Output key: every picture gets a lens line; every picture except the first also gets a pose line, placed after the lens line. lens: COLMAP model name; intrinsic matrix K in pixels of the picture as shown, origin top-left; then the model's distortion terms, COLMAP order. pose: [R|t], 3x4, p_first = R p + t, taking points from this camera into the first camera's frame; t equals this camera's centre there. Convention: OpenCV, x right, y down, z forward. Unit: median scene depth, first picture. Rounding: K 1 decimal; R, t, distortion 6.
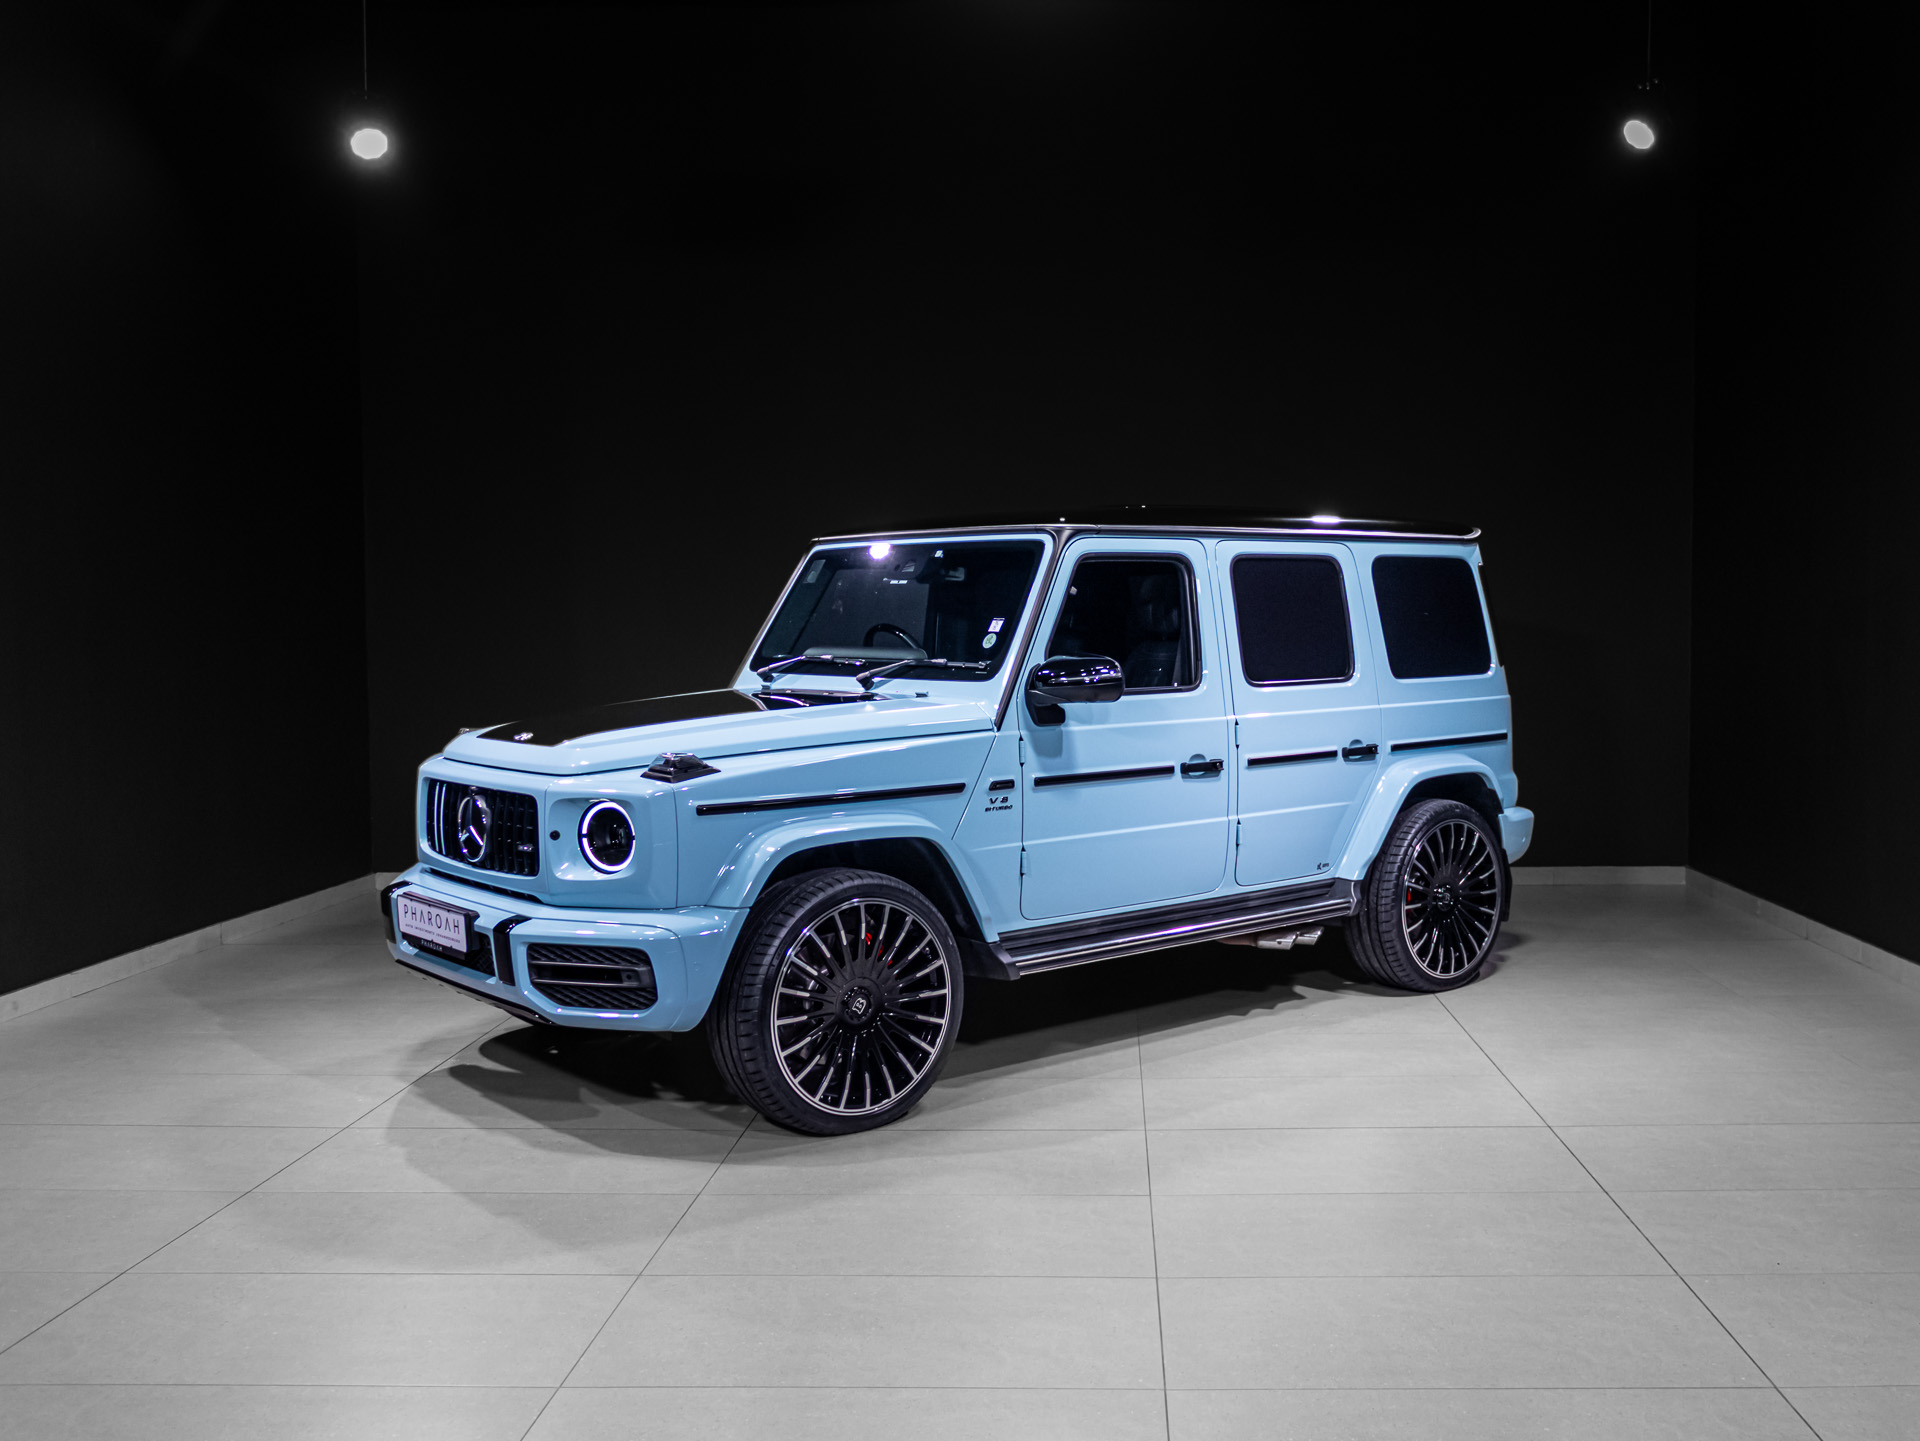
lens RADIAL K [[1792.0, 0, 1078.3], [0, 1792.0, 733.4], [0, 0, 1]] dist [-0.006974, 0.002323]
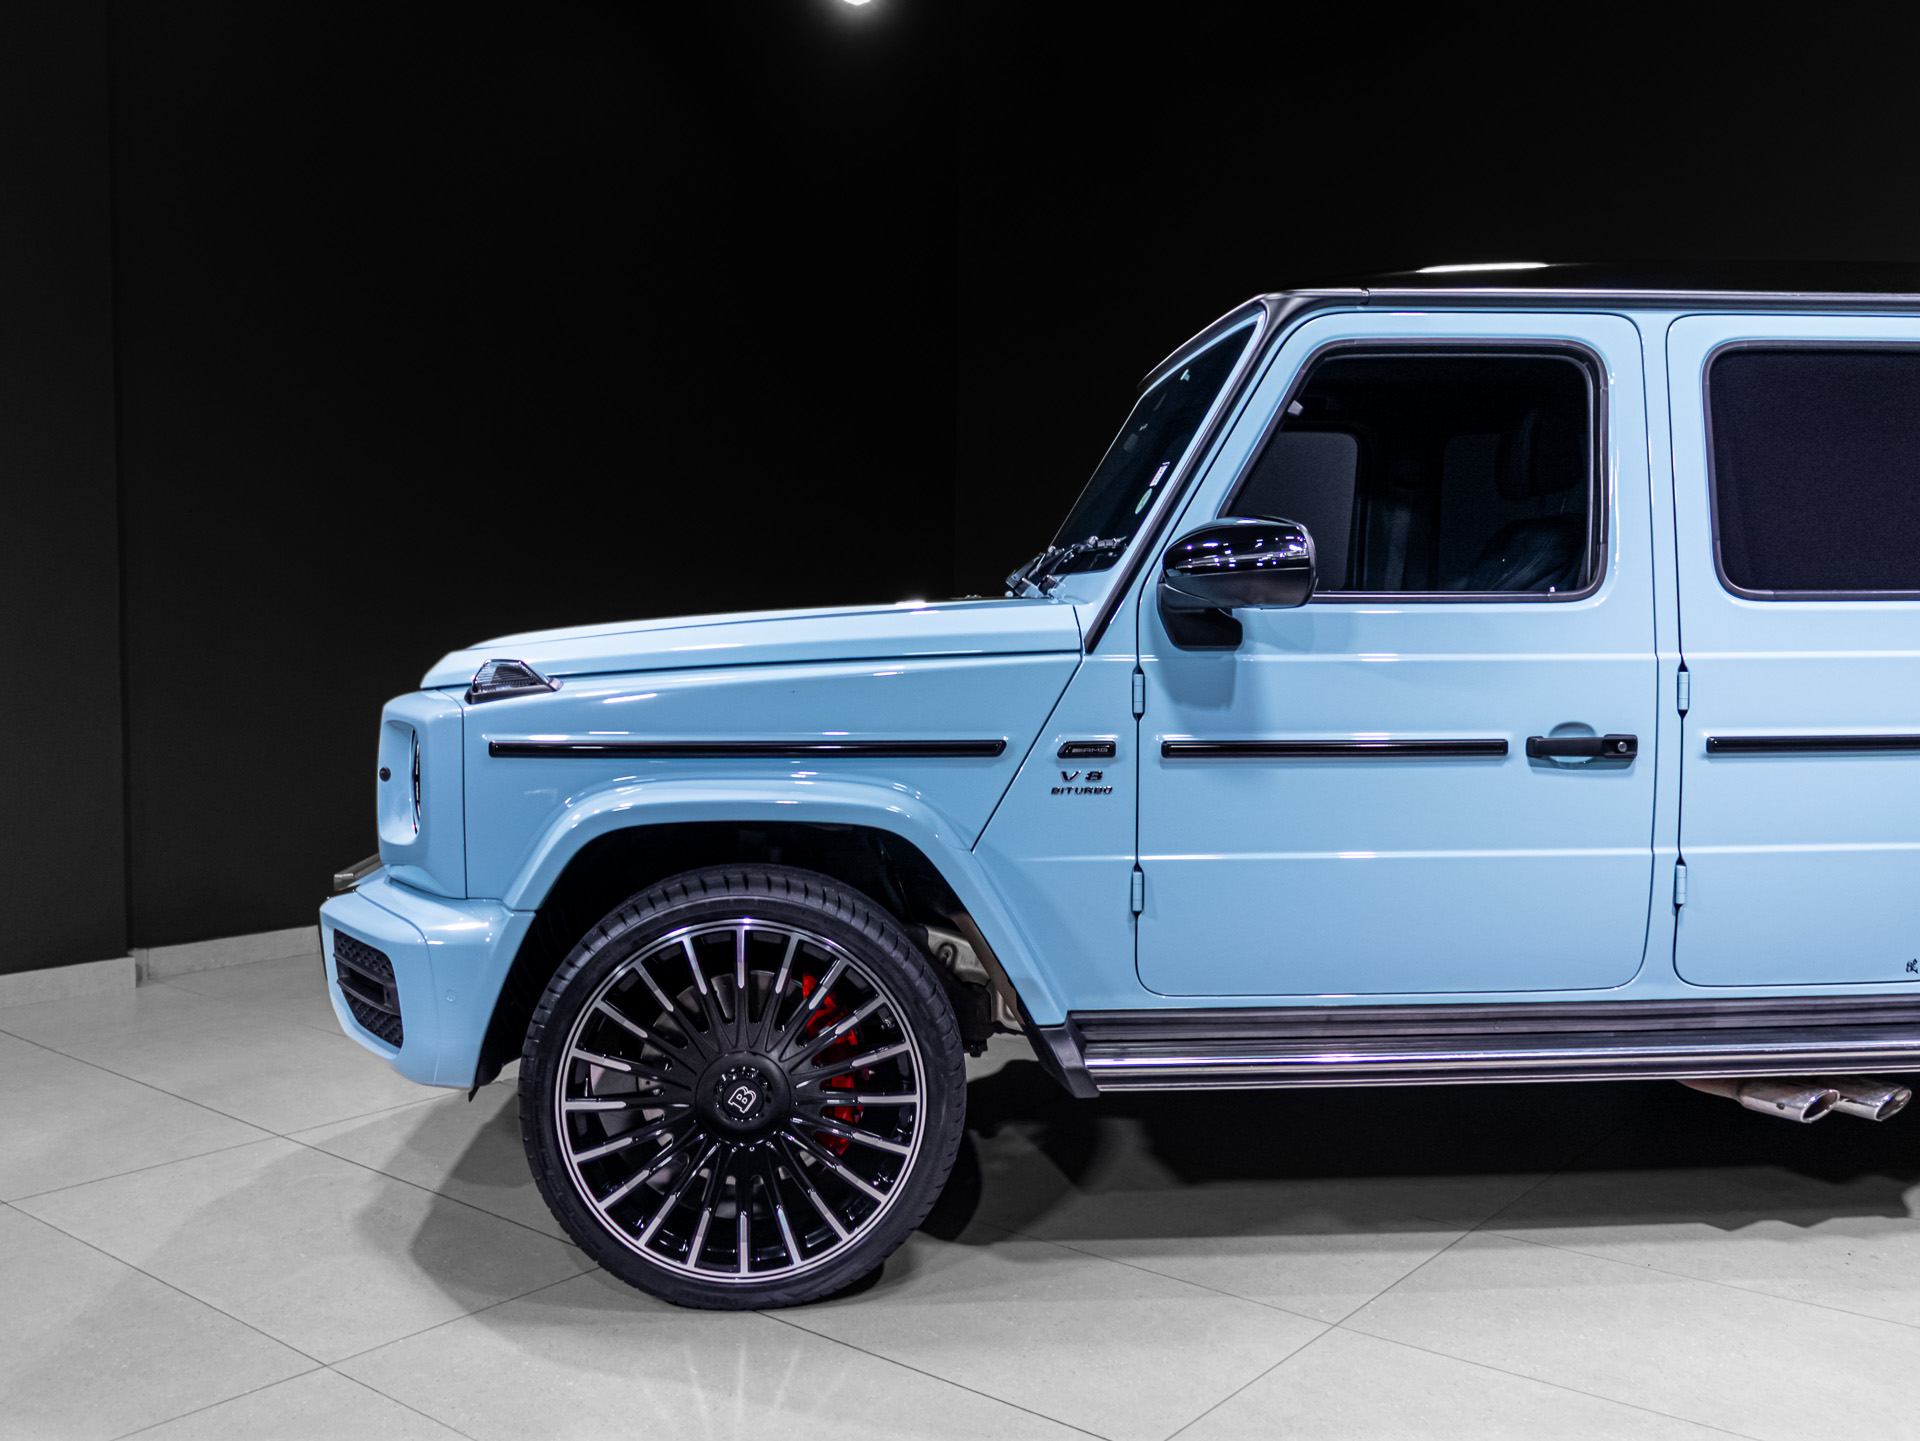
lens RADIAL K [[1756.8, 0, 968.7], [0, 1756.8, 726.1], [0, 0, 1]] dist [-0.004809, -0.009690]
pose [[0.789154, 0.051221, -0.612056, 0.266996], [-0.048463, 0.998602, 0.021084, 0.011618], [0.612281, 0.013024, 0.790533, 0.543507]]
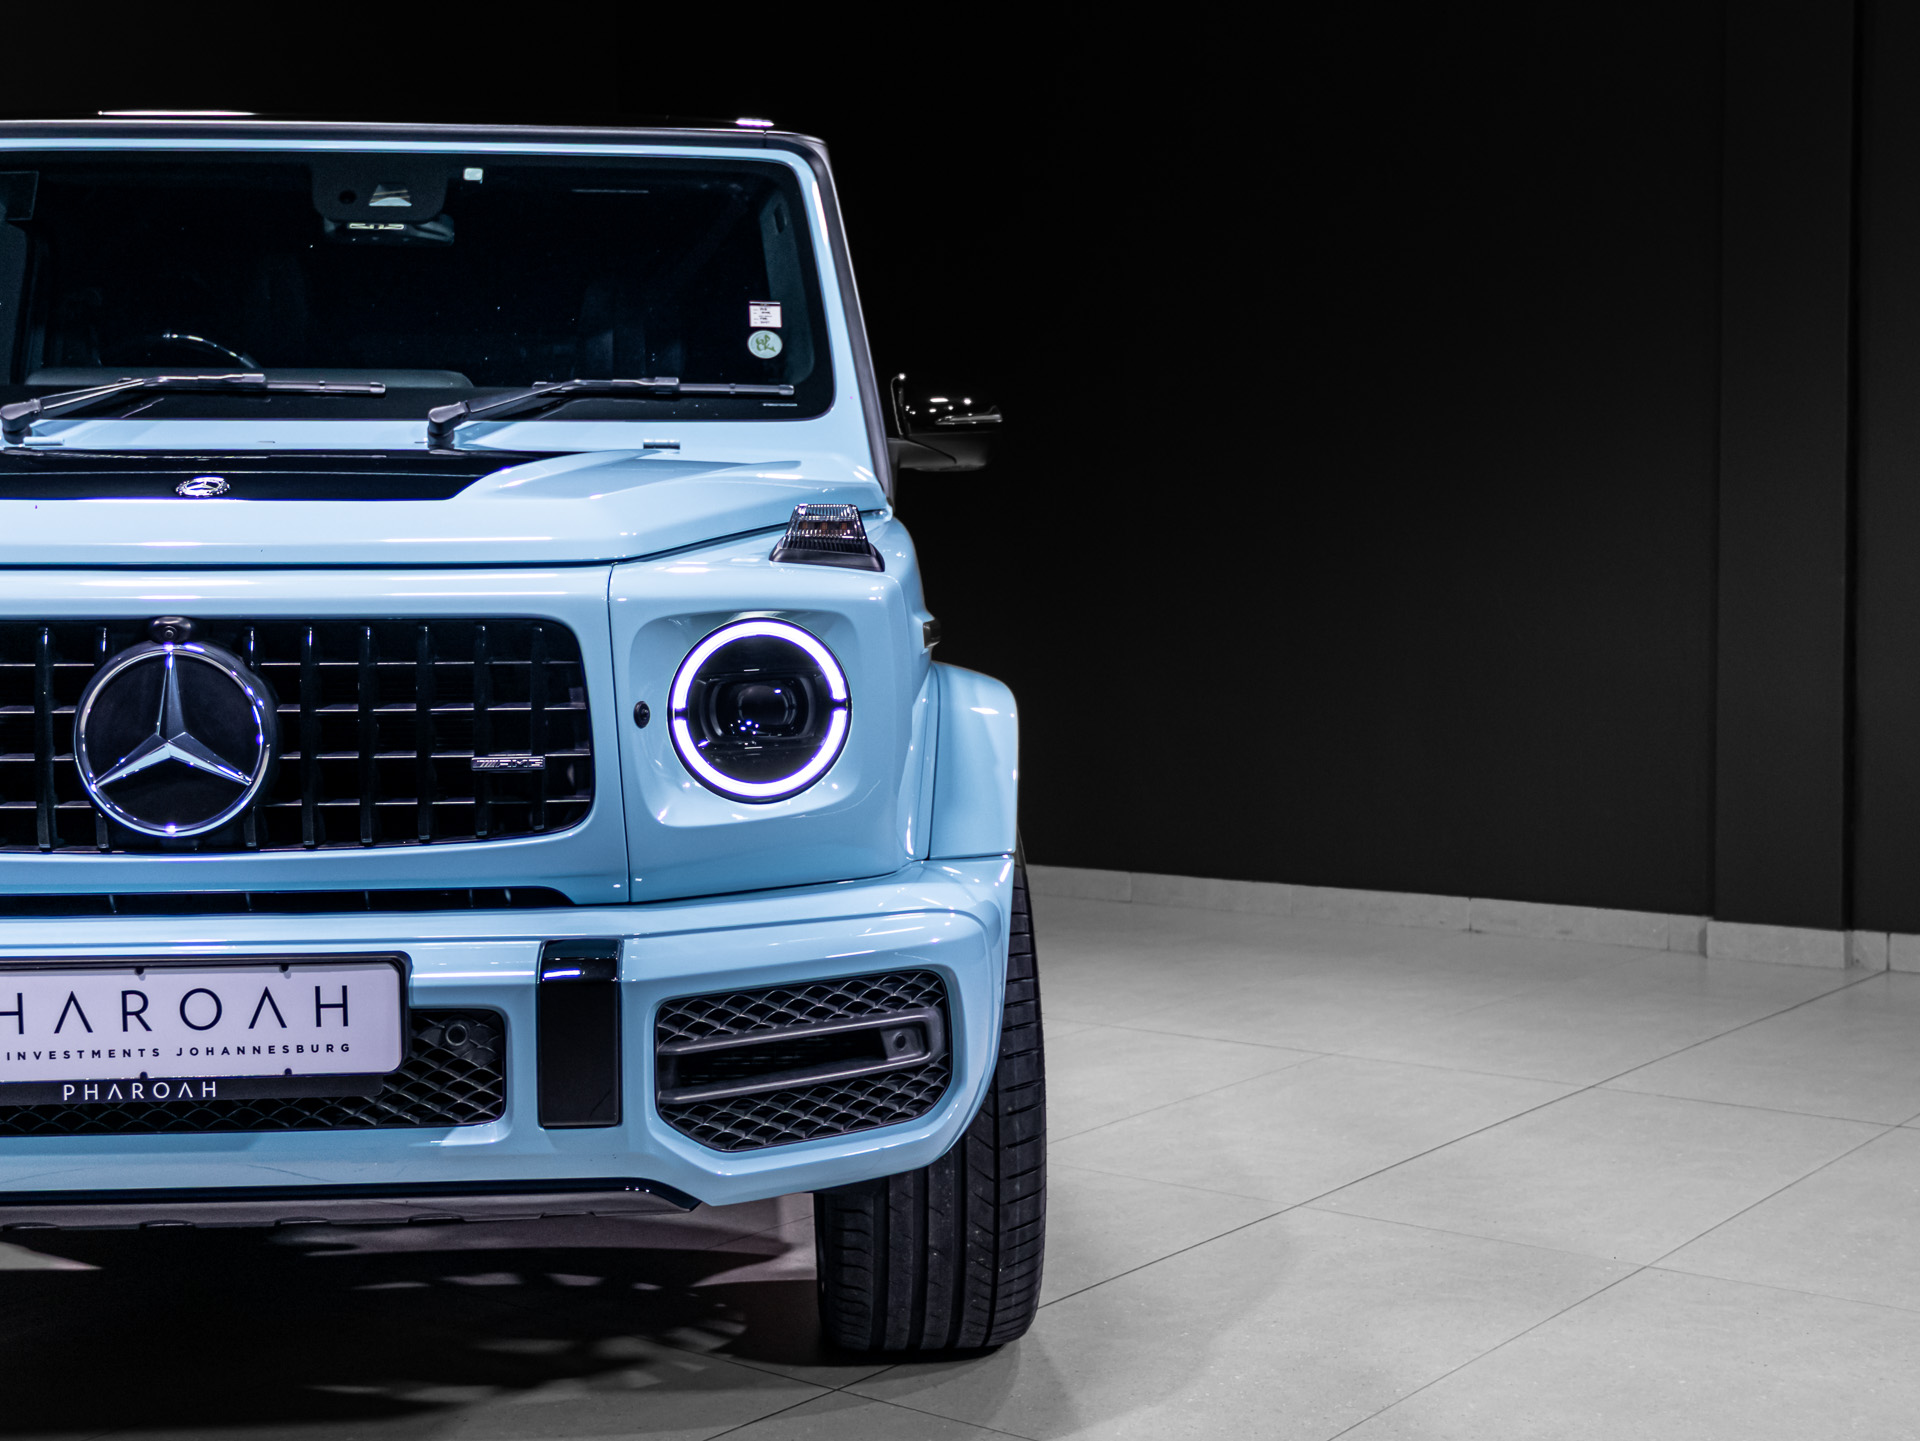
lens RADIAL K [[2498.1, 0, 881.5], [0, 2498.1, 690.1], [0, 0, 1]] dist [0.033645, 0.062004]
pose [[0.616552, -0.036081, 0.786487, -0.610489], [0.056503, 0.998401, 0.001509, 0.048155], [-0.785284, 0.043508, 0.617605, 0.568282]]
